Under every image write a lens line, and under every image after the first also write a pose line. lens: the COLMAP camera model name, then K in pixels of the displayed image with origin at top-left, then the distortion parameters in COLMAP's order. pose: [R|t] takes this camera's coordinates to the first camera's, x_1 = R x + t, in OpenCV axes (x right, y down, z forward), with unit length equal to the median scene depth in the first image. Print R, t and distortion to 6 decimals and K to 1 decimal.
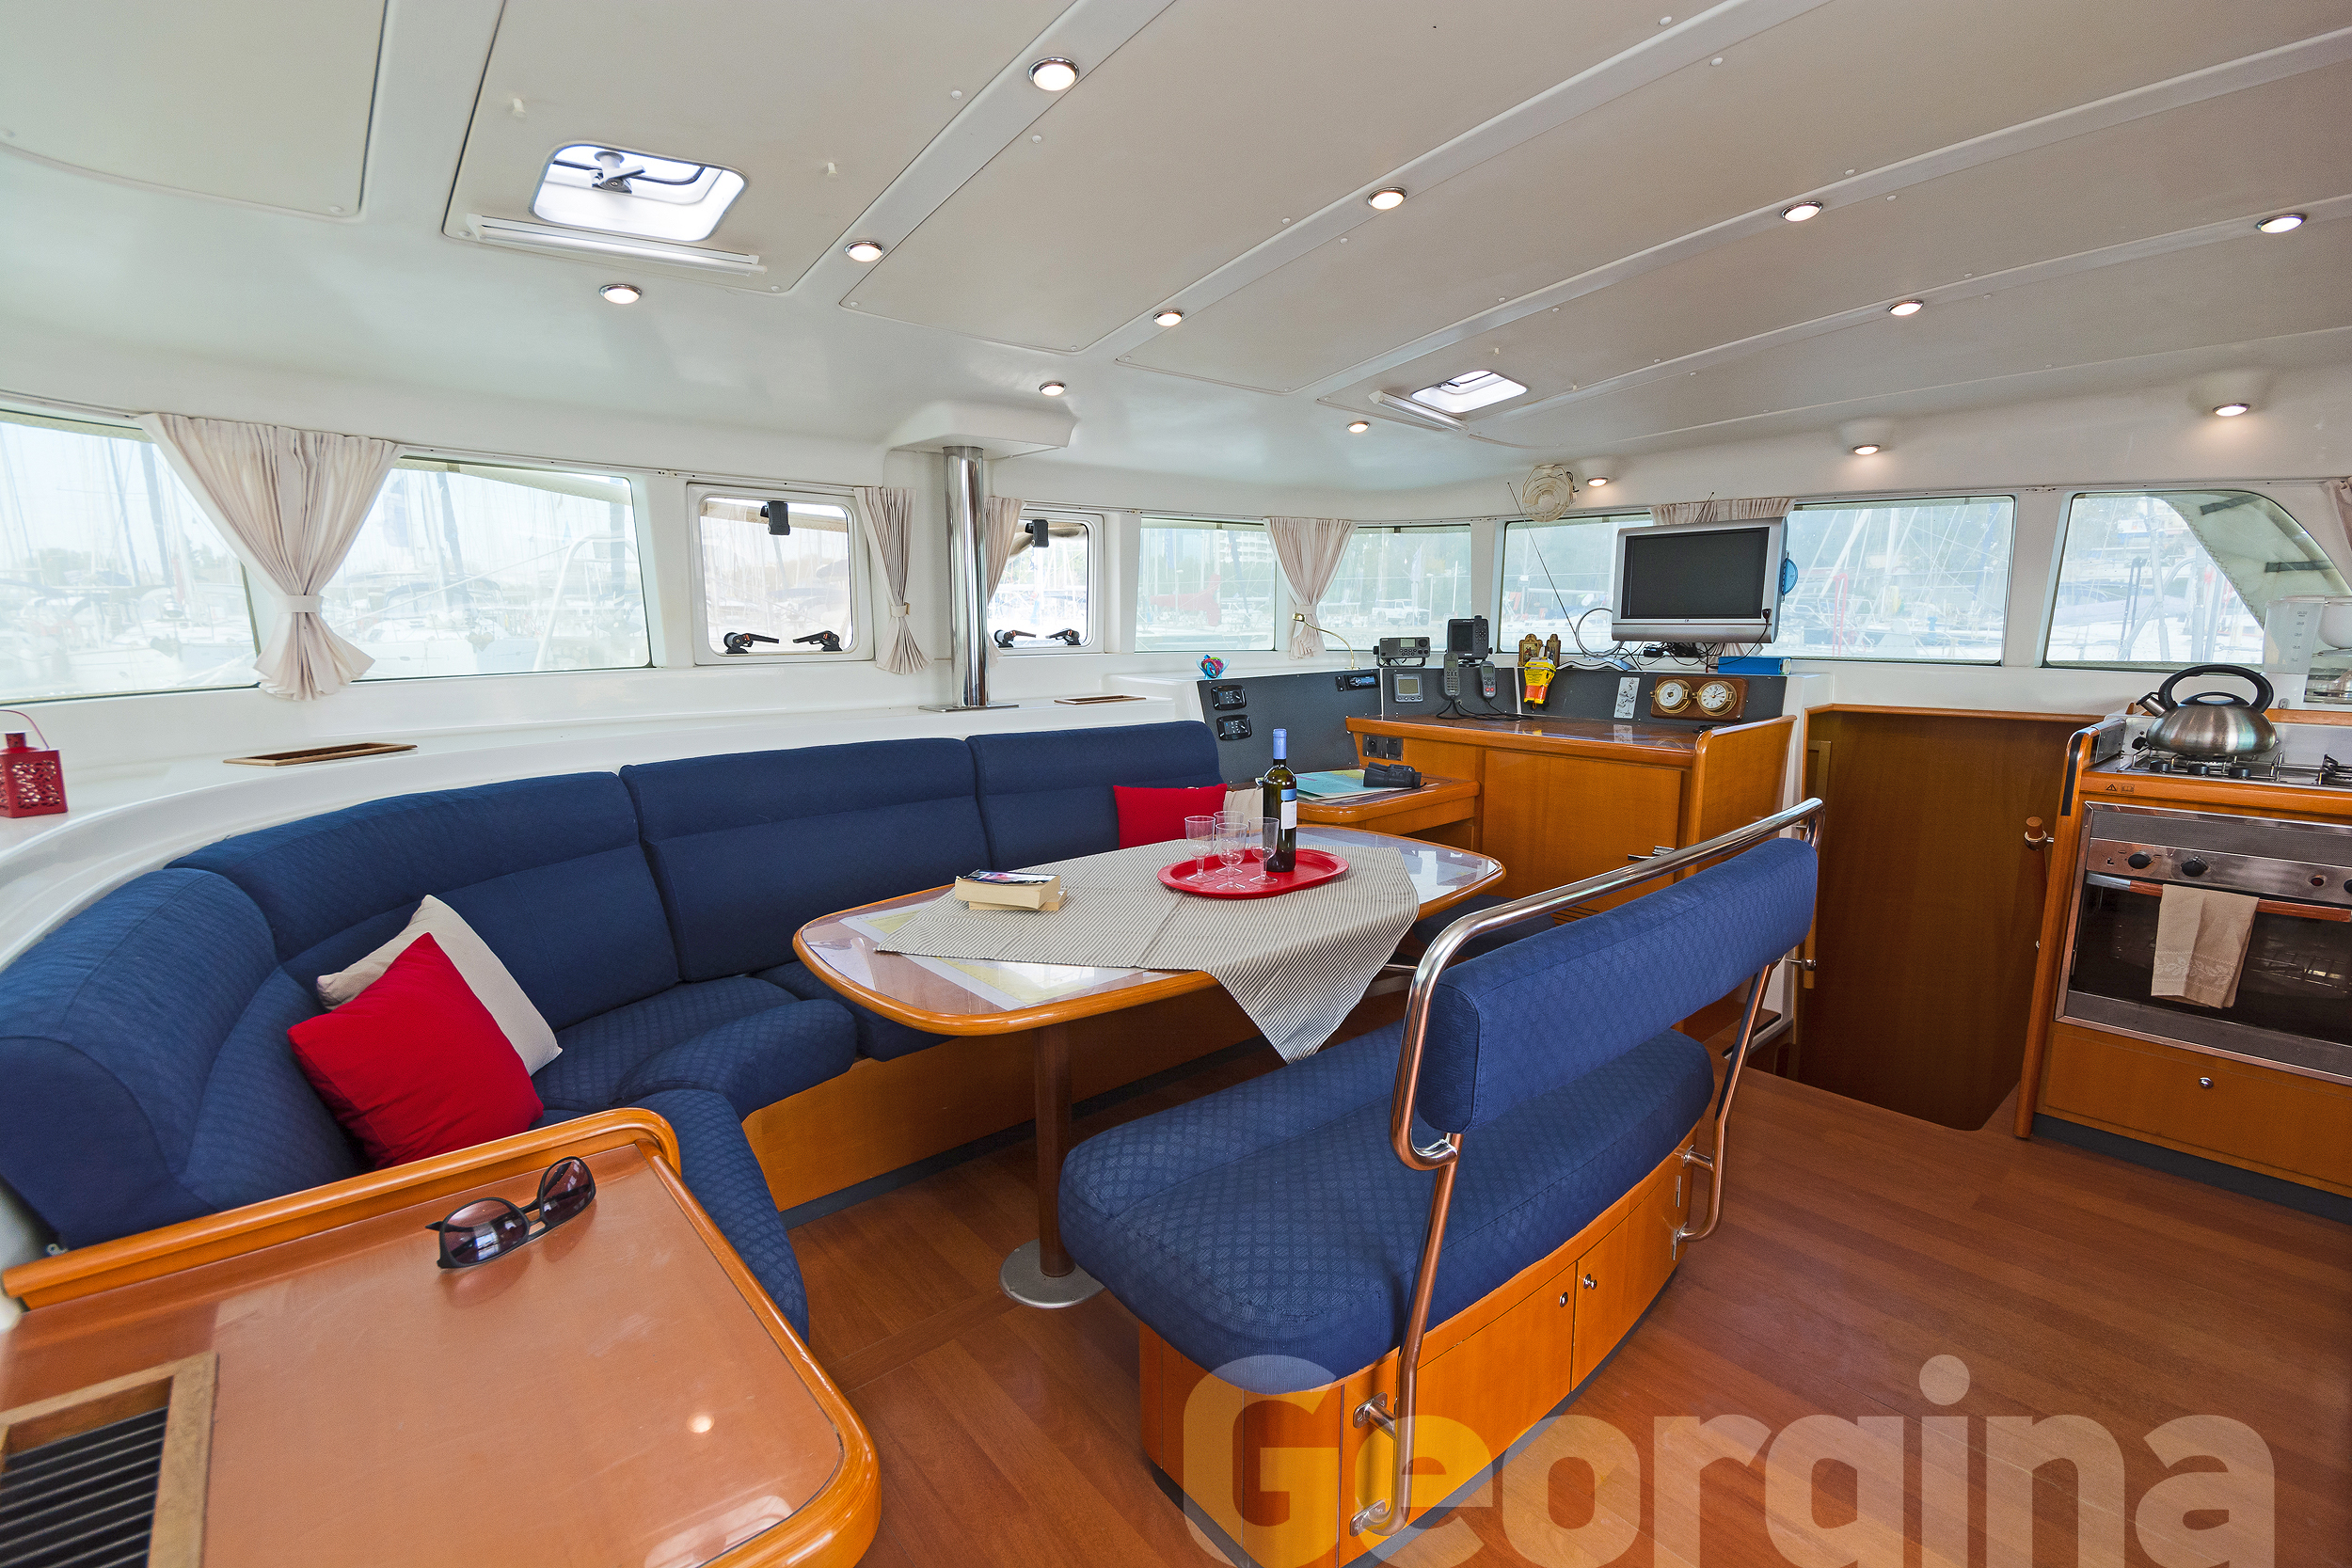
lens RADIAL K [[1036.0, 0, 1179.8], [0, 1036.0, 796.8], [0, 0, 1]] dist [0.009747, -0.006463]
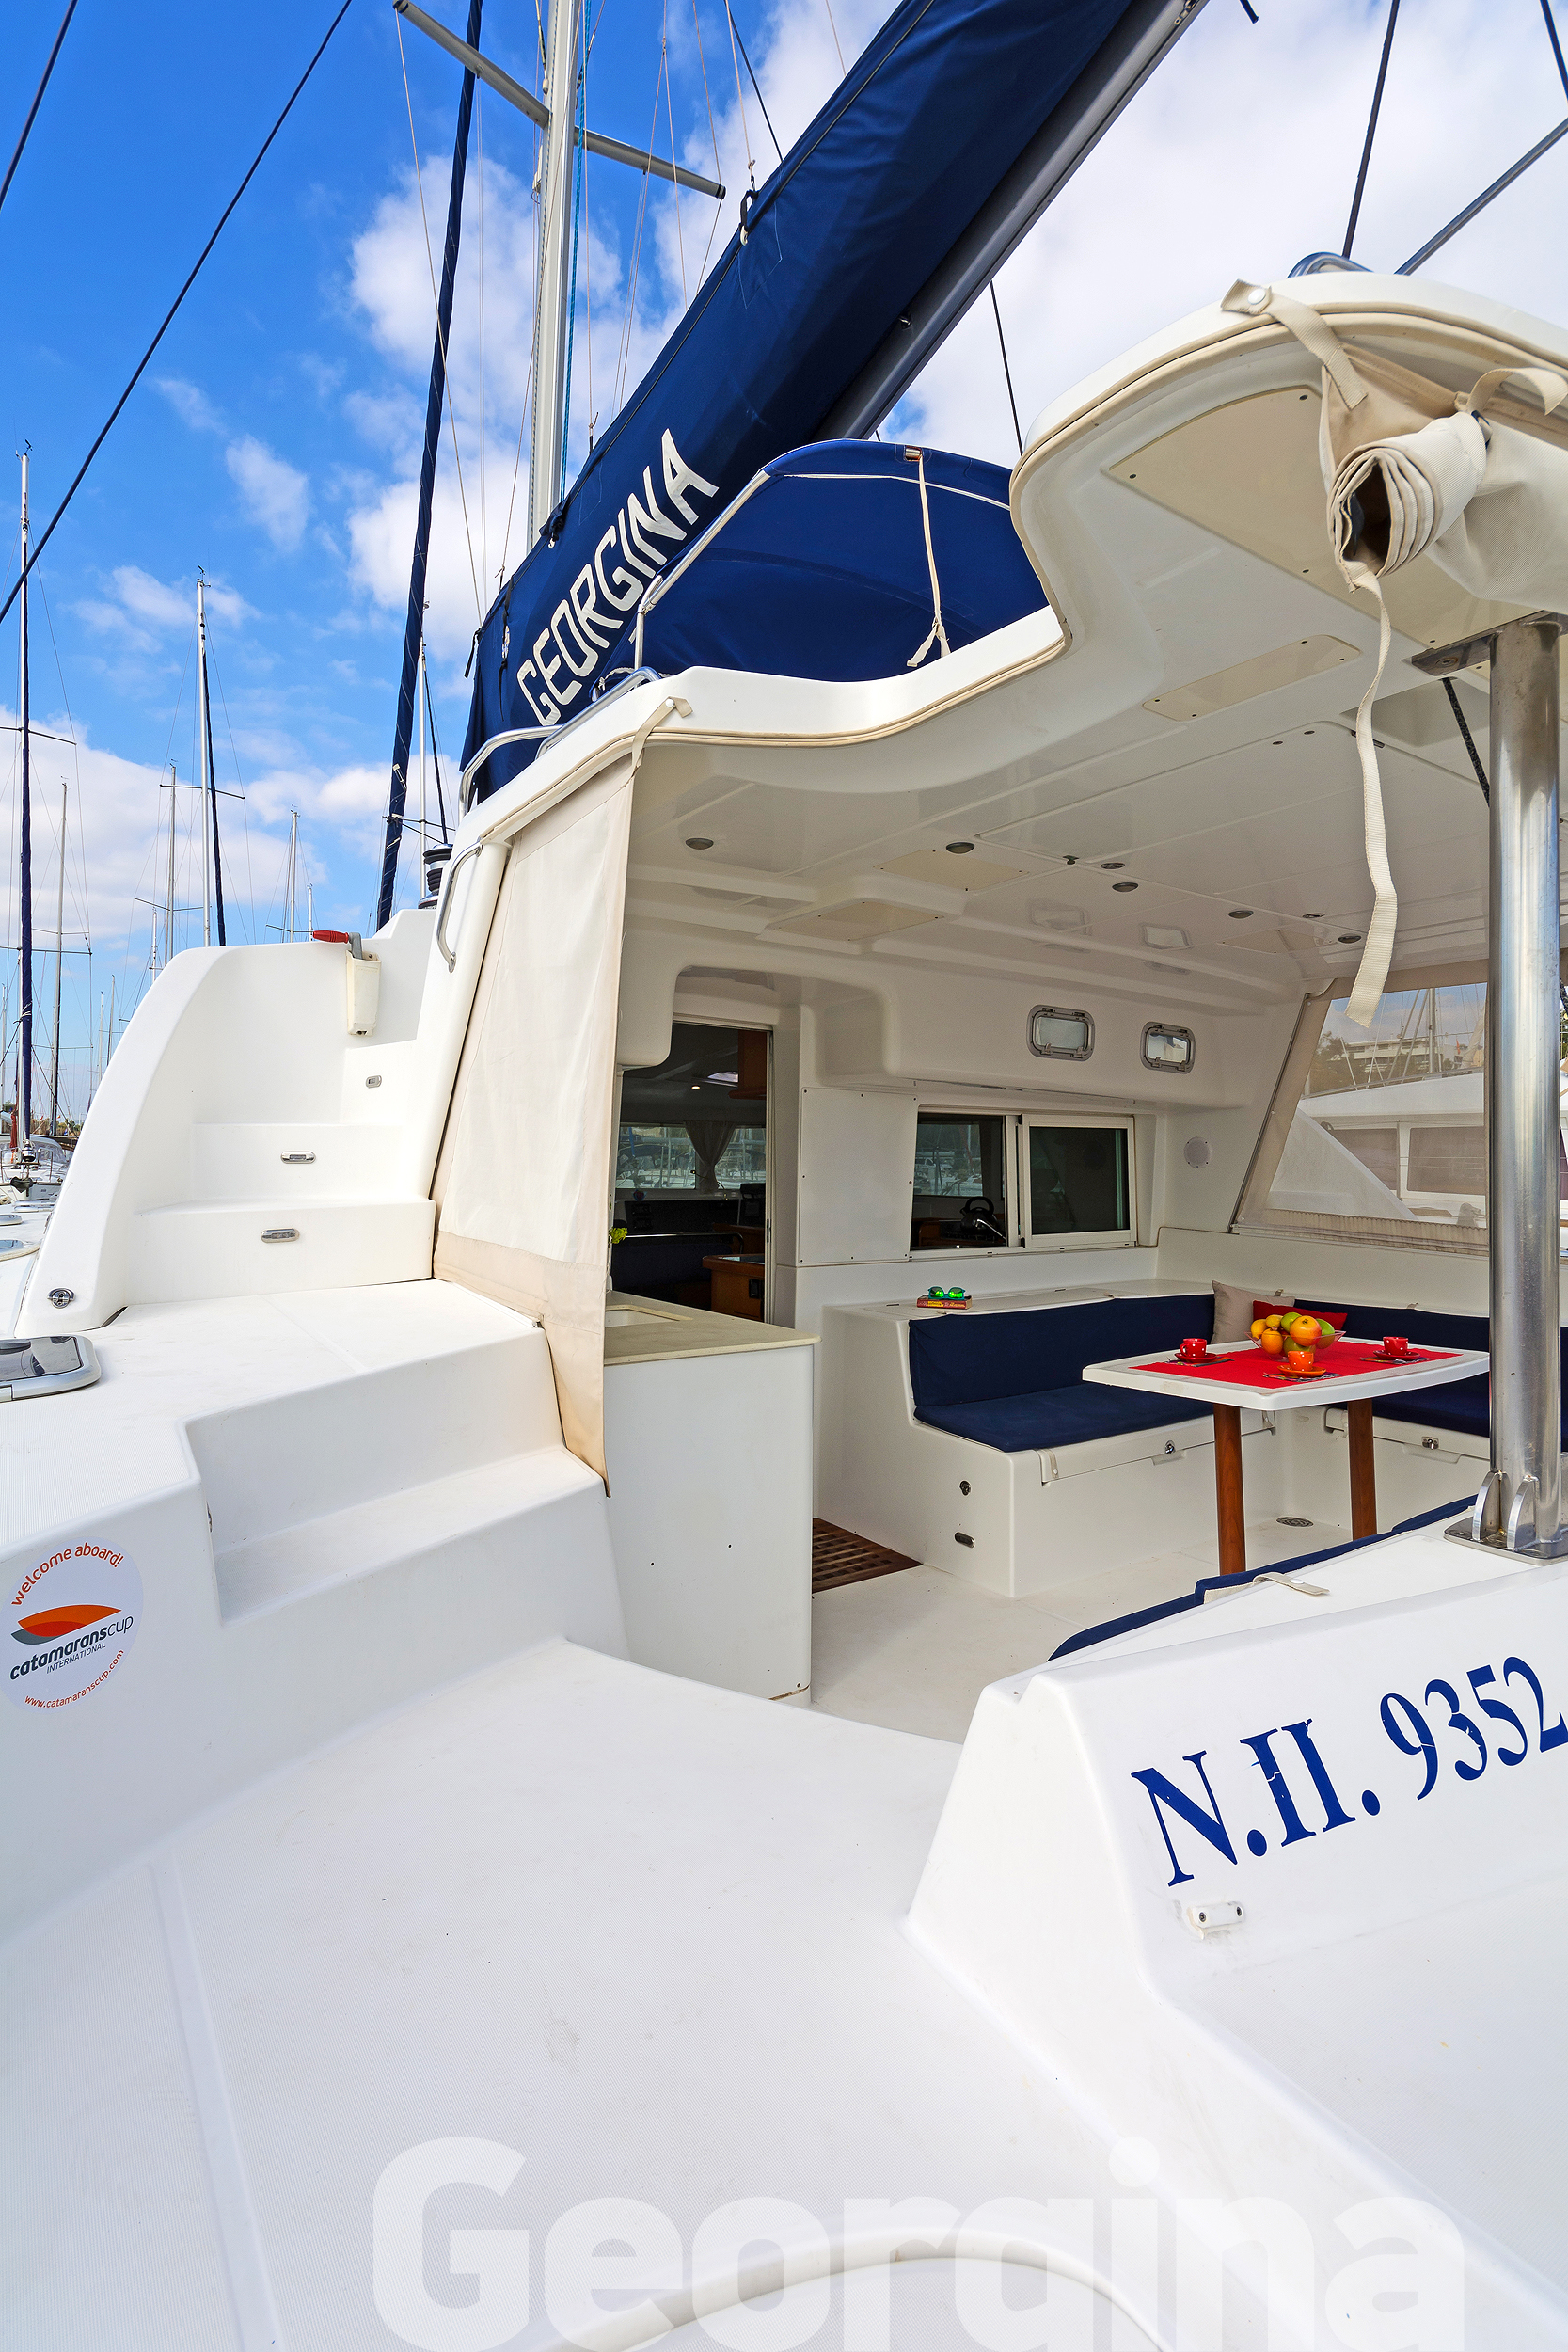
lens RADIAL K [[1107.5, 0, 774.7], [0, 1107.5, 1126.5], [0, 0, 1]] dist [0.009919, -0.000620]
pose [[0.993474, 0.006672, -0.113865, 0.640437], [-0.030238, 0.977974, -0.206524, 0.218448], [0.109979, 0.208619, 0.971794, -1.326841]]
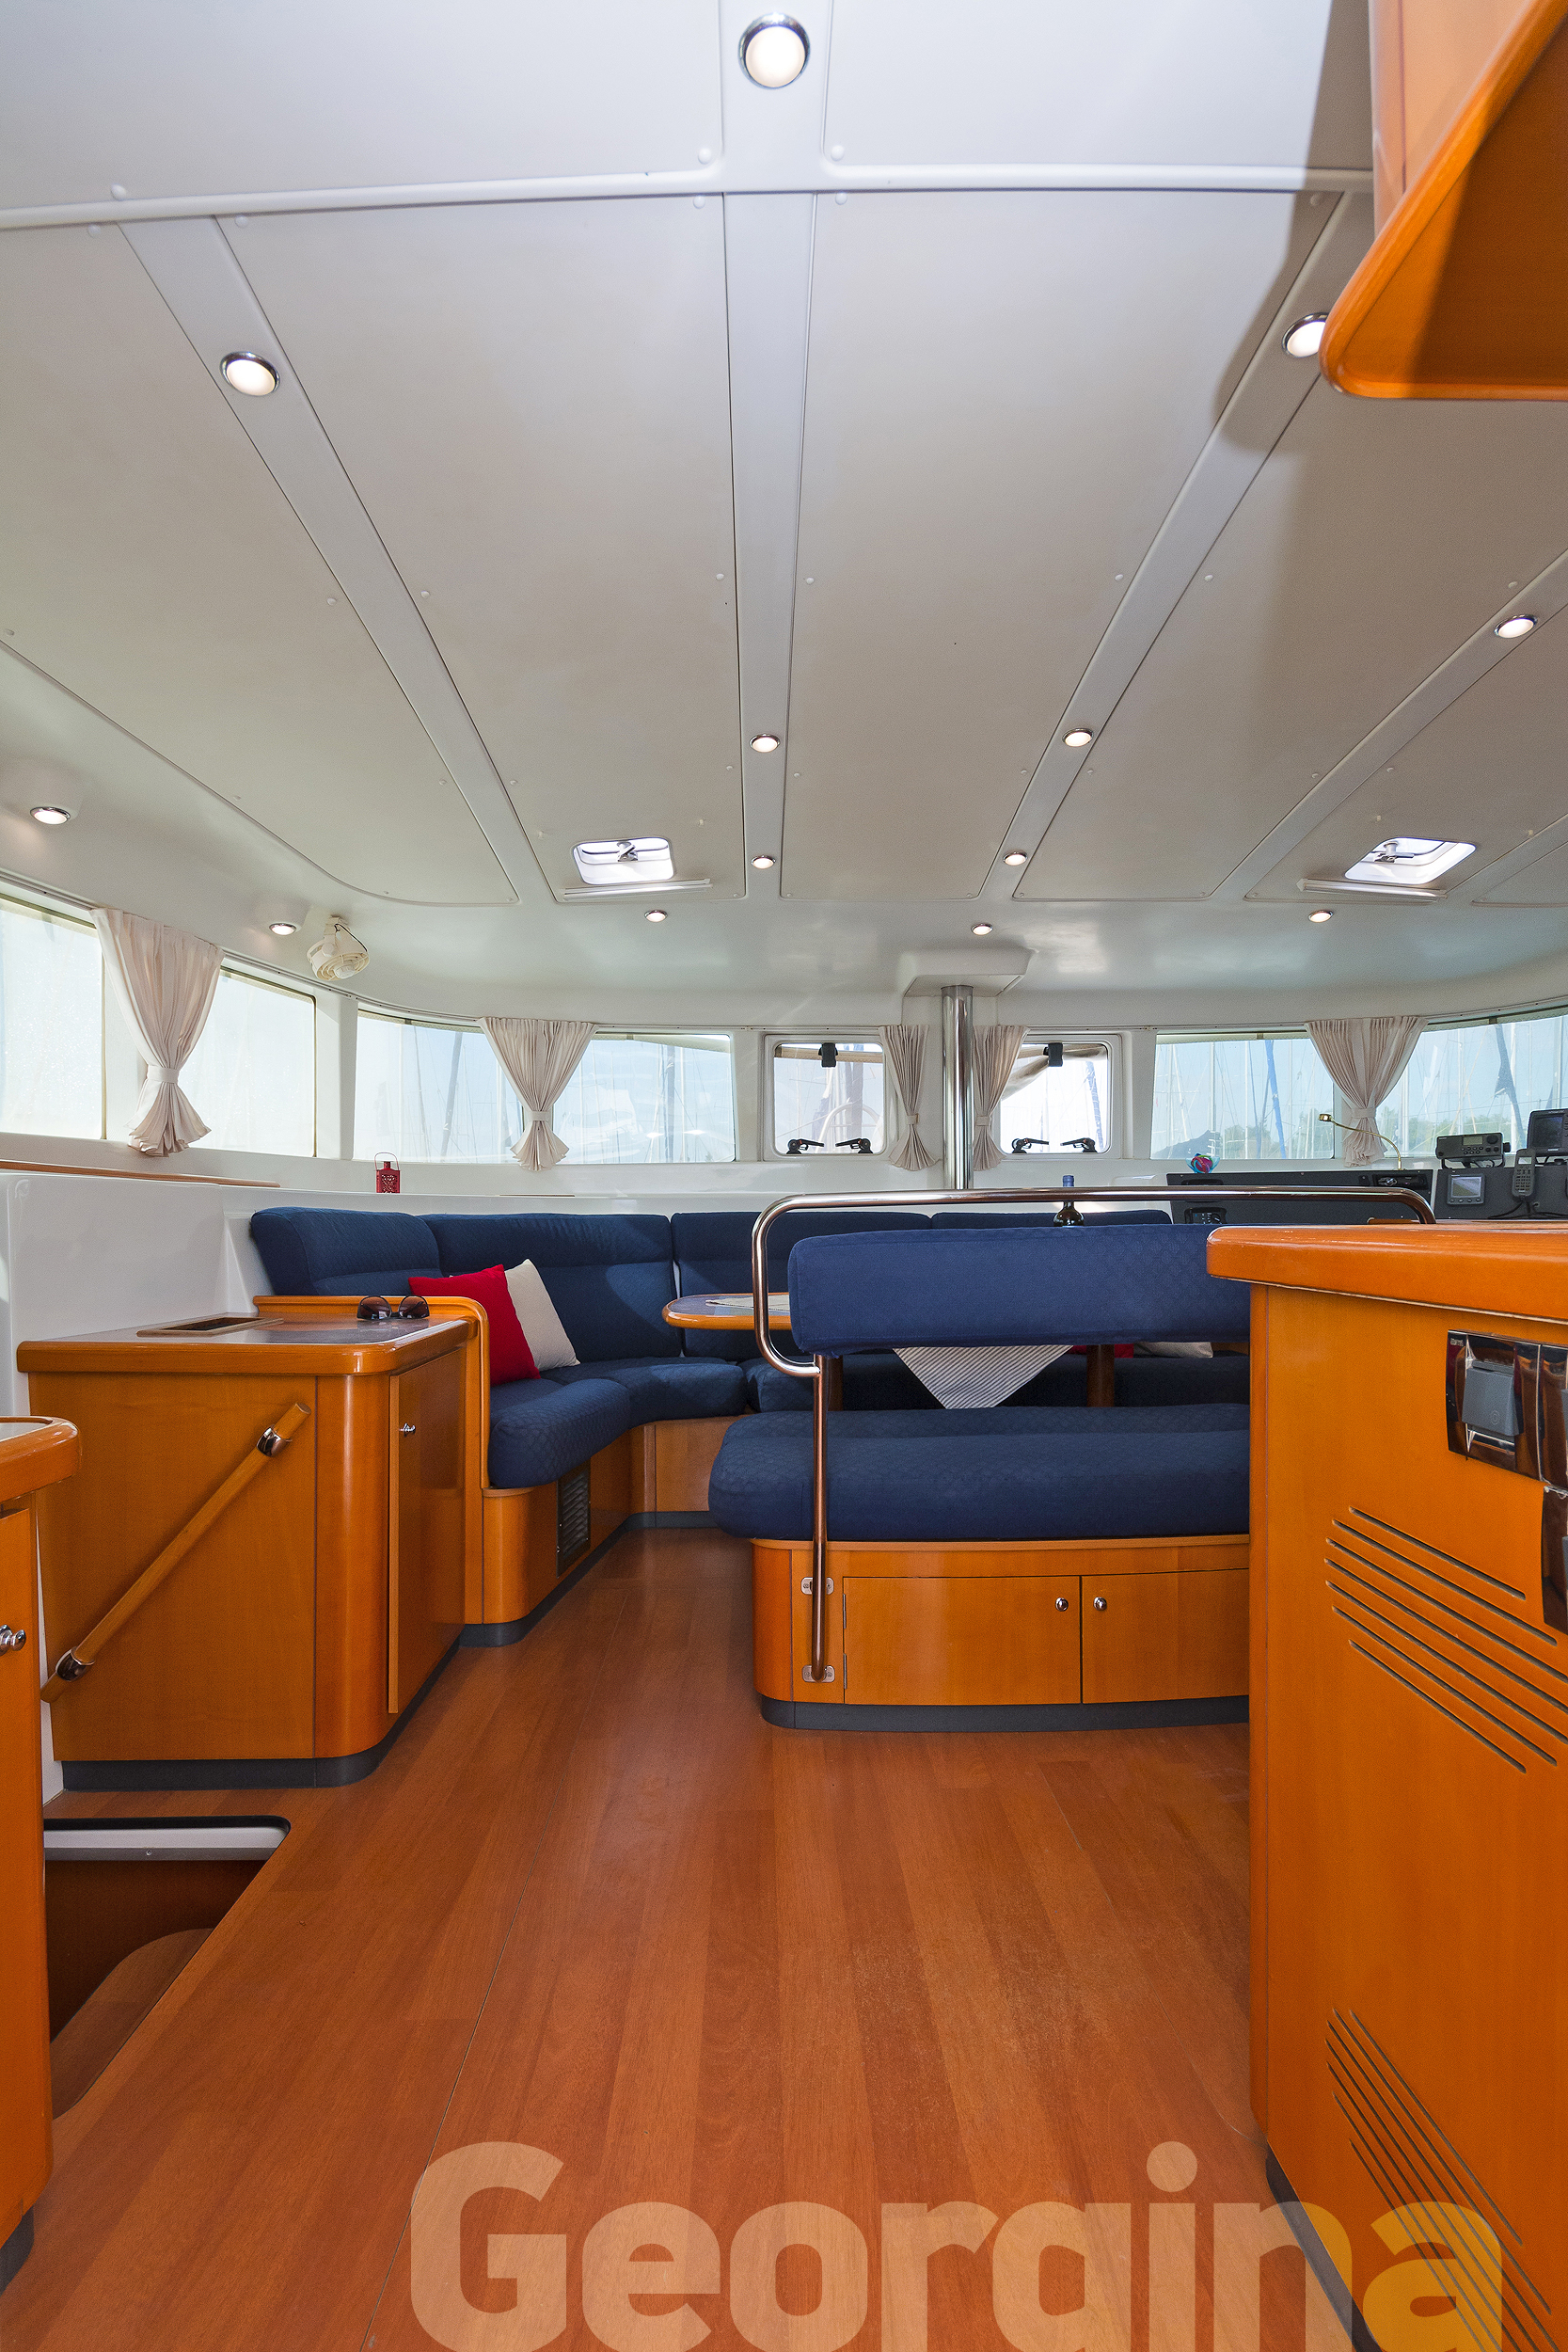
lens RADIAL K [[1107.5, 0, 795.8], [0, 1107.5, 1238.2], [0, 0, 1]] dist [0.009919, -0.000620]
pose [[0.777790, 0.009136, -0.628457, 0.480623], [-0.102357, 0.988387, -0.112310, 0.131707], [0.620133, 0.151681, 0.769693, -0.103152]]
